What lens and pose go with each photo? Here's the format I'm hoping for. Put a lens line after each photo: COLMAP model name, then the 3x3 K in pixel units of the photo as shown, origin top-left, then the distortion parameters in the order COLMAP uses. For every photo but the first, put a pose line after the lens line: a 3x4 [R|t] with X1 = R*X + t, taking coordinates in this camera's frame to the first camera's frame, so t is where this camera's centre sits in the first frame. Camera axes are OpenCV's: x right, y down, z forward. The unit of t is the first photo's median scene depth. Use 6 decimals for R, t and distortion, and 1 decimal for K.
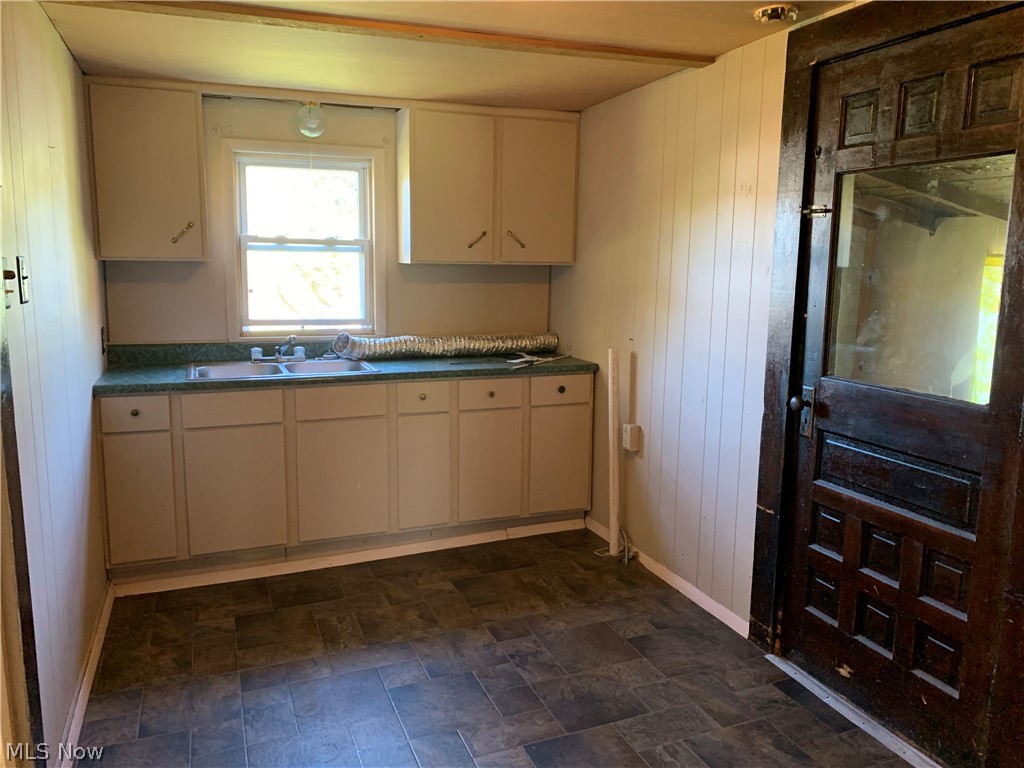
lens RADIAL K [[788.6, 0, 515.0], [0, 788.6, 387.3], [0, 0, 1]] dist [0.037256, -0.036277]
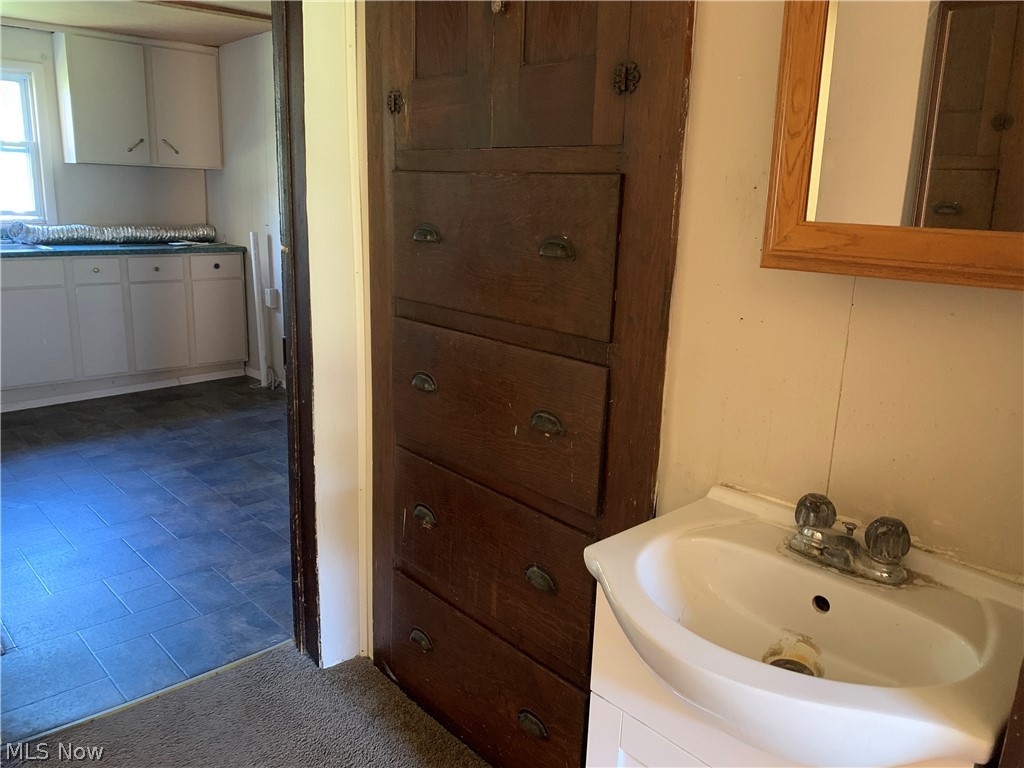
lens RADIAL K [[788.6, 0, 508.3], [0, 788.6, 378.6], [0, 0, 1]] dist [0.037256, -0.036277]
pose [[0.935849, -0.064679, 0.346416, 0.046346], [0.036633, 0.995542, 0.086912, 0.095046], [-0.350493, -0.068646, 0.934046, -0.414213]]
